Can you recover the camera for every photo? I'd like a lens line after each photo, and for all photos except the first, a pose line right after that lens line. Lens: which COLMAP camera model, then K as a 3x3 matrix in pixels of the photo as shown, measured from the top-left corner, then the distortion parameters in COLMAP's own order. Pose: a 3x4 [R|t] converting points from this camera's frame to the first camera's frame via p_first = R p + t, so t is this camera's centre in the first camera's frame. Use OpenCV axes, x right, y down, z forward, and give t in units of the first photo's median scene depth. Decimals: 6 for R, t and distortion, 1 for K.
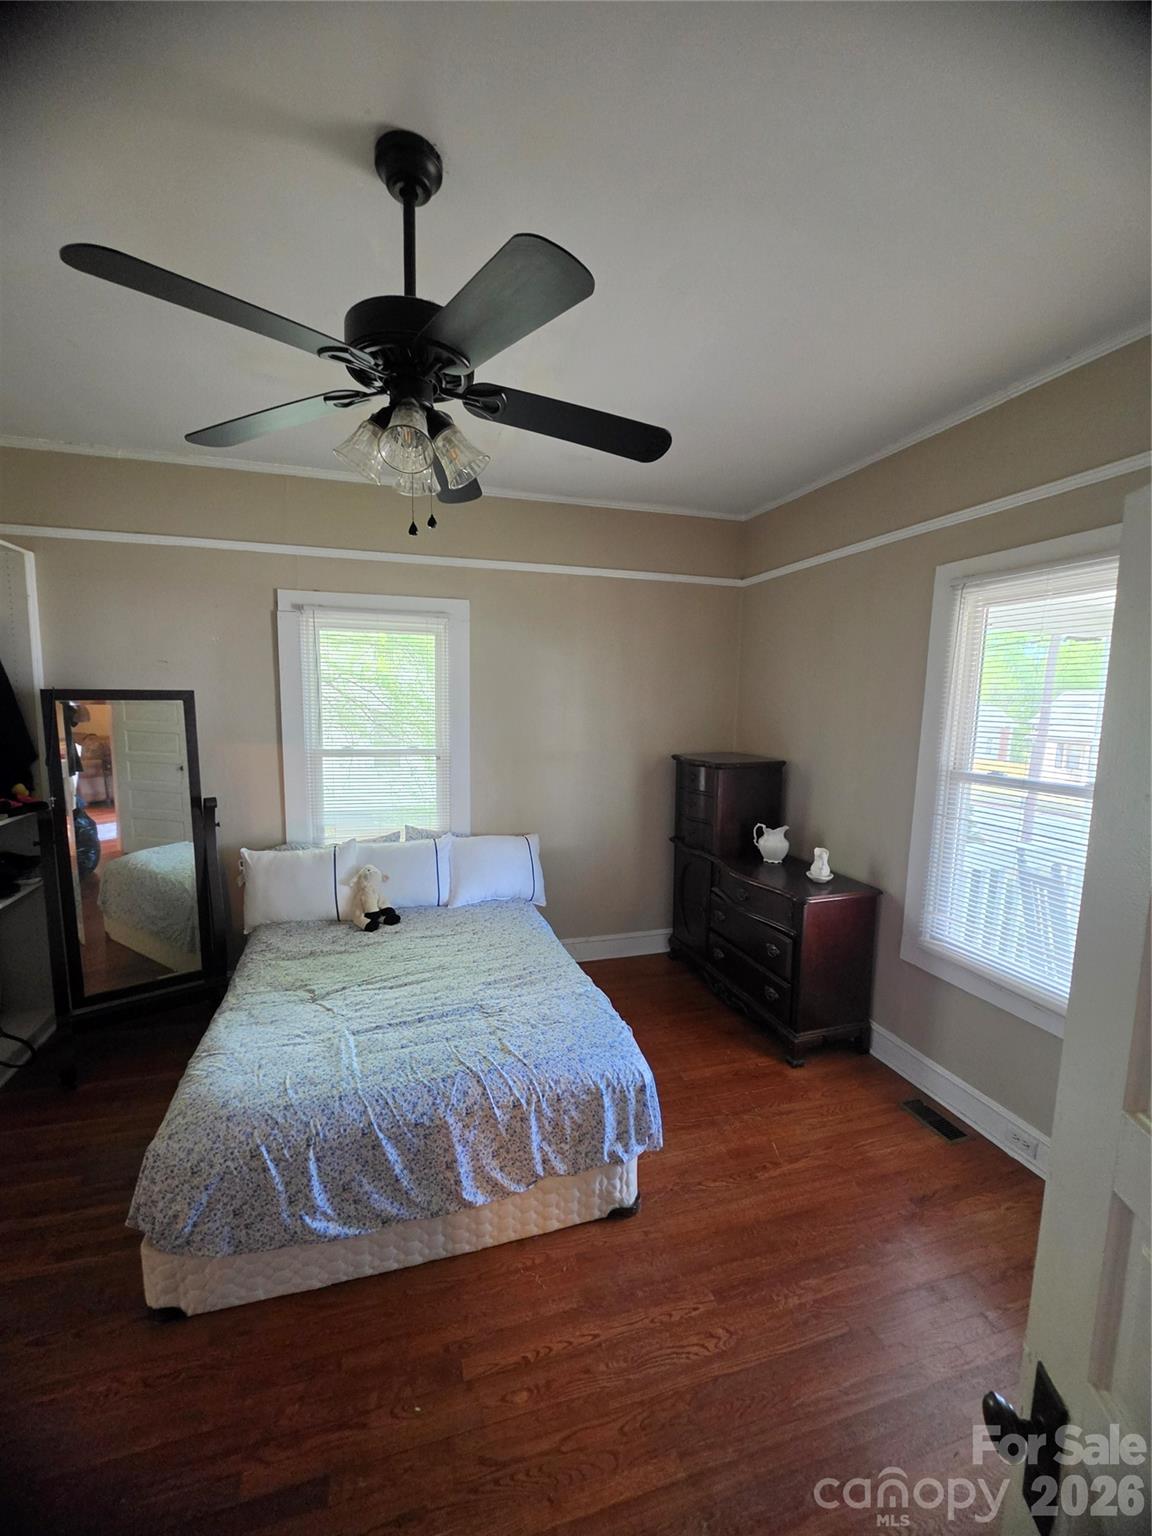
lens RADIAL K [[624.4, 0, 573.6], [0, 624.4, 777.0], [0, 0, 1]] dist [-0.003705, 0.000016]
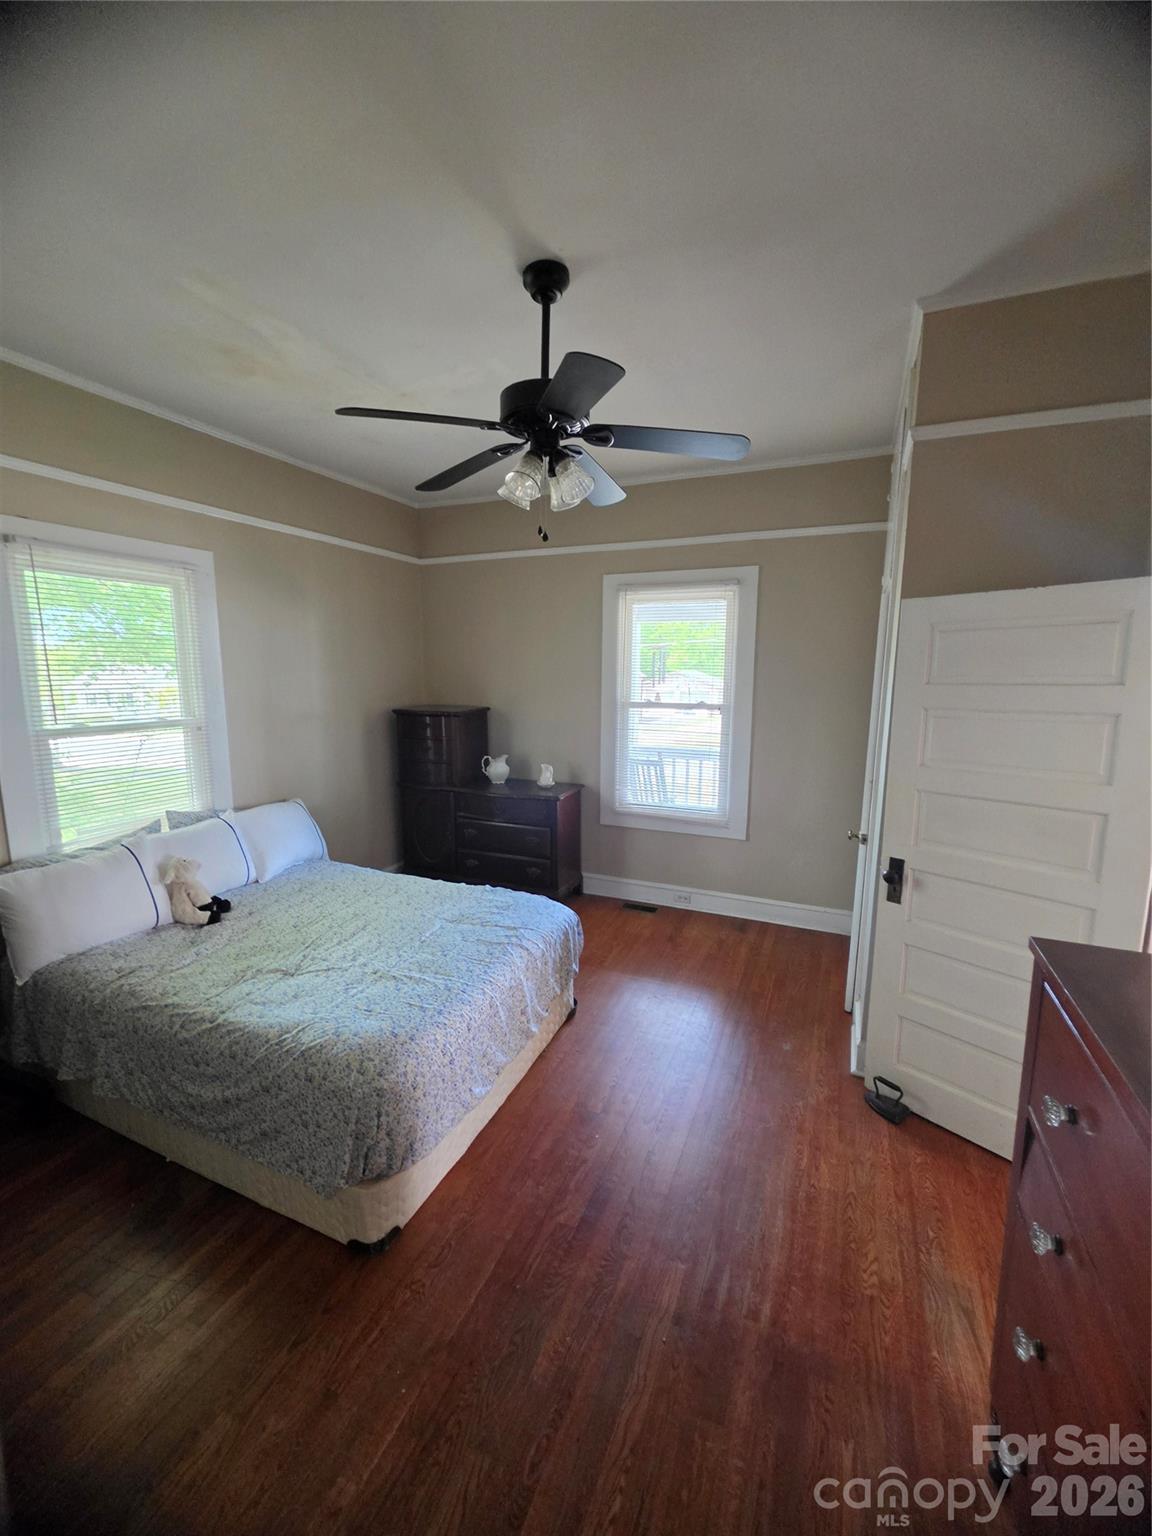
lens RADIAL K [[626.0, 0, 569.5], [0, 626.0, 767.0], [0, 0, 1]] dist [-0.006235, 0.000074]
pose [[0.638355, -0.134938, 0.757822, -0.744915], [0.103625, 0.990617, 0.089101, -0.001237], [-0.762735, 0.021651, 0.646349, 0.035459]]
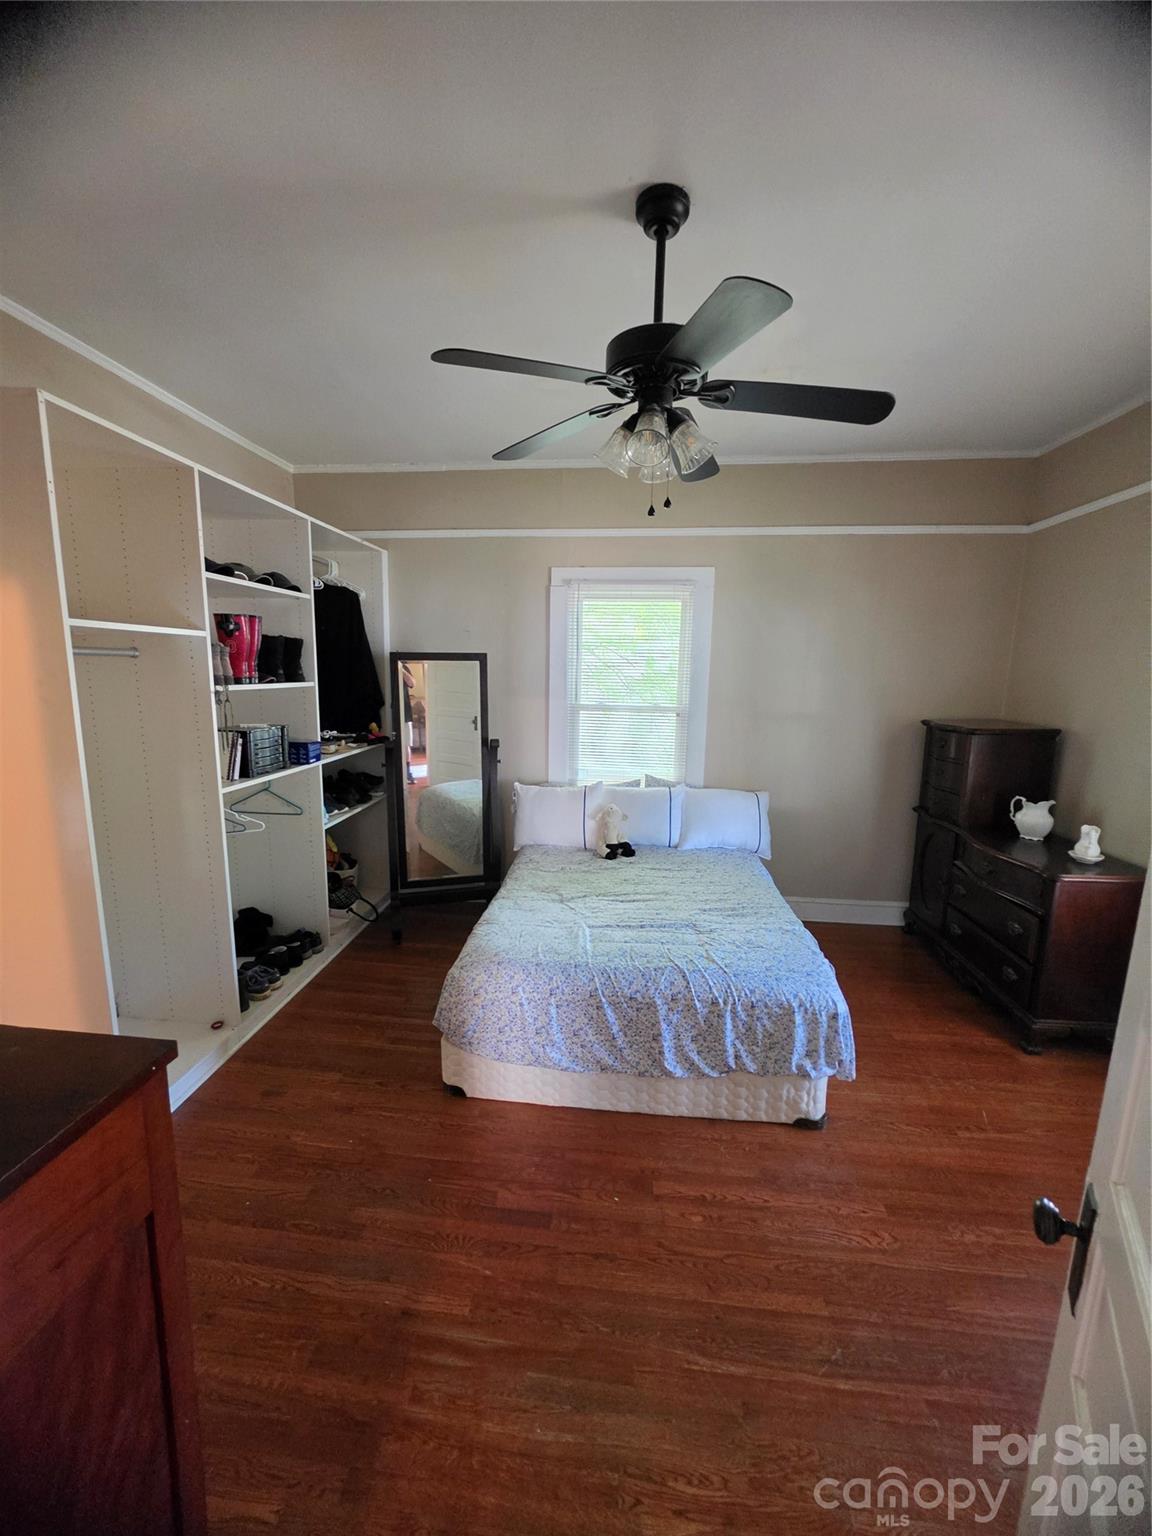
lens RADIAL K [[631.7, 0, 576.9], [0, 631.7, 778.1], [0, 0, 1]] dist [-0.003735, 0.000072]
pose [[0.922360, 0.066462, -0.380571, 0.066129], [-0.049605, 0.997311, 0.053944, 0.039277], [0.383133, -0.030878, 0.923177, -0.127327]]
